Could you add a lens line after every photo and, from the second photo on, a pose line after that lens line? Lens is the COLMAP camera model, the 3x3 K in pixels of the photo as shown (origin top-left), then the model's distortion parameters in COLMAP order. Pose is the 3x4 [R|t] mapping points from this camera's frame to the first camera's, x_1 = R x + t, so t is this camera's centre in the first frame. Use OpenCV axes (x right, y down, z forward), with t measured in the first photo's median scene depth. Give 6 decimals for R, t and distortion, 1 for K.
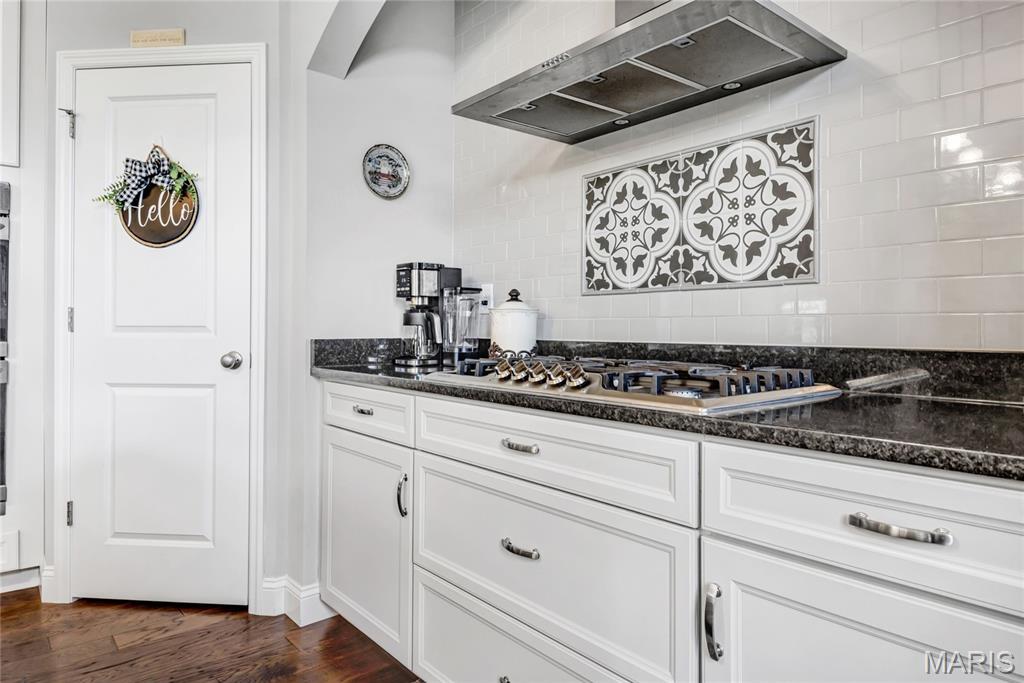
lens RADIAL K [[663.8, 0, 488.4], [0, 663.8, 329.6], [0, 0, 1]] dist [0.036344, -0.018809]
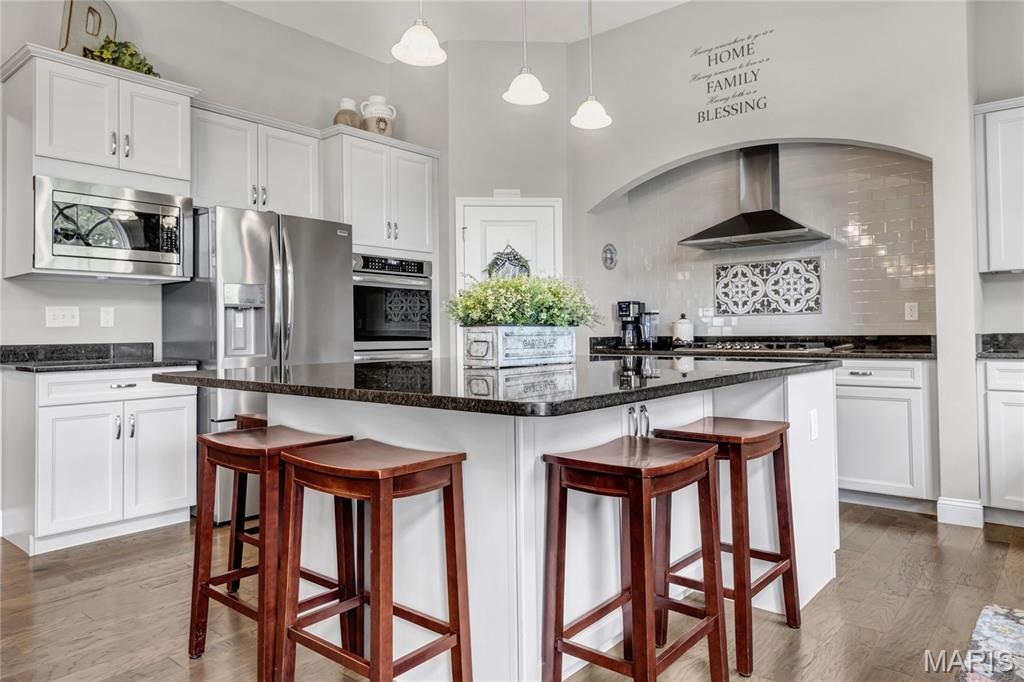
lens RADIAL K [[663.8, 0, 511.1], [0, 663.8, 318.0], [0, 0, 1]] dist [0.036344, -0.018809]
pose [[0.979617, -0.011725, 0.200533, -1.143709], [0.015908, 0.999688, -0.019260, -0.013038], [-0.200244, 0.022057, 0.979498, -1.271707]]
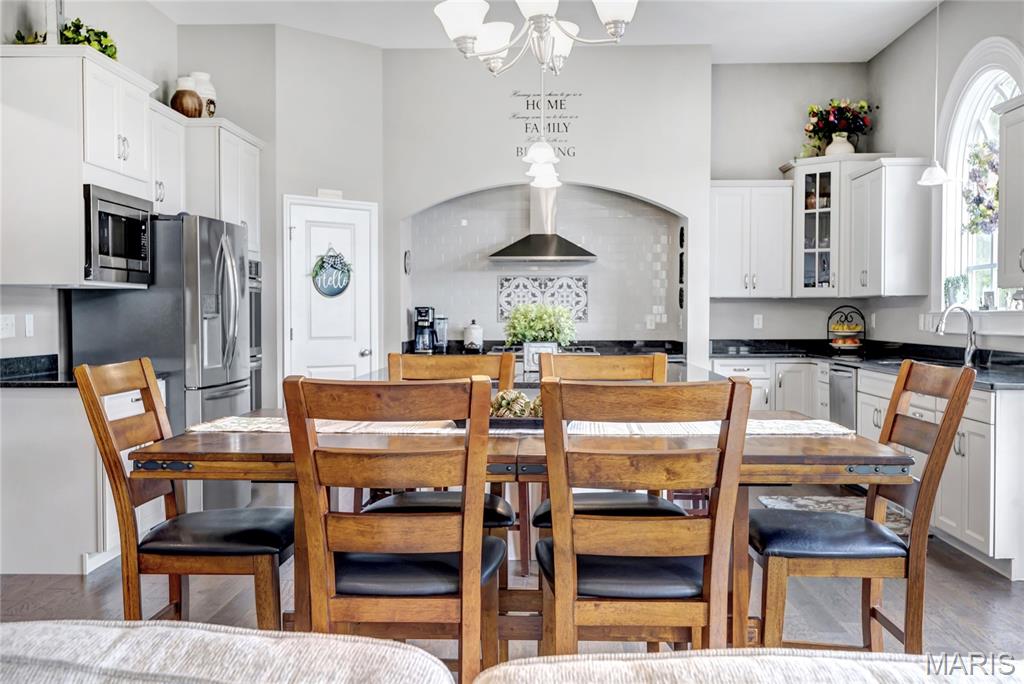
lens RADIAL K [[1015.3, 0, 513.3], [0, 1015.3, 339.8], [0, 0, 1]] dist [0.033788, 0.000000]
pose [[0.643870, -0.025404, 0.764713, -3.157858], [0.000769, 0.999470, 0.032555, -0.124229], [-0.765134, -0.020373, 0.643548, -1.761311]]
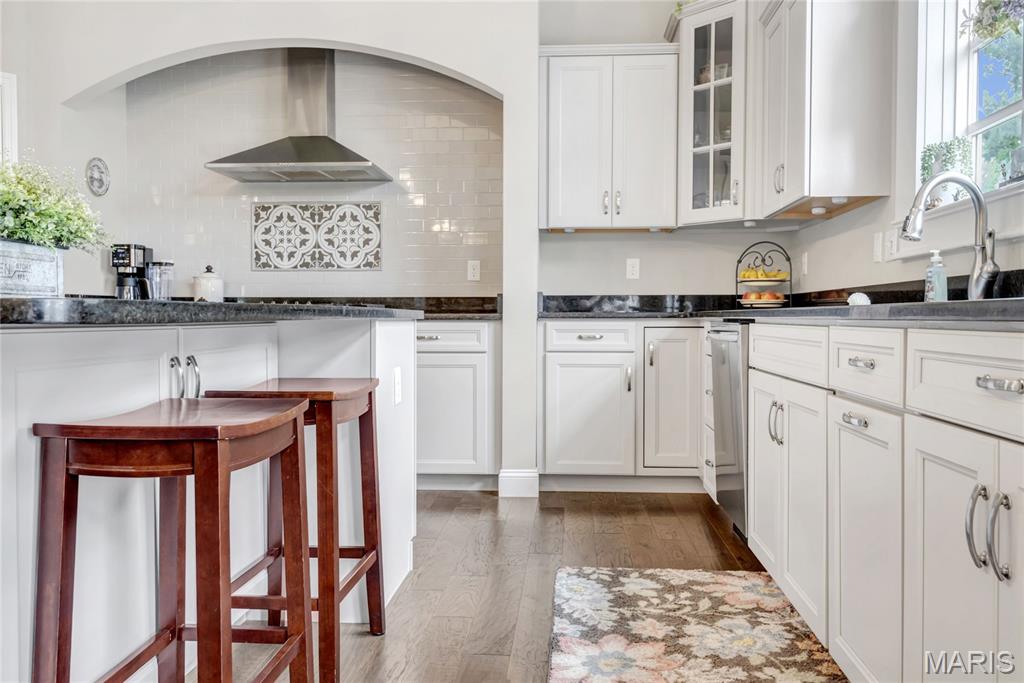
lens RADIAL K [[839.1, 0, 508.6], [0, 839.1, 335.9], [0, 0, 1]] dist [0.026074, -0.007390]
pose [[0.677781, -0.020615, 0.734975, -1.158489], [0.000151, 0.999611, 0.027899, 0.065634], [-0.735264, -0.018798, 0.677520, -1.127429]]
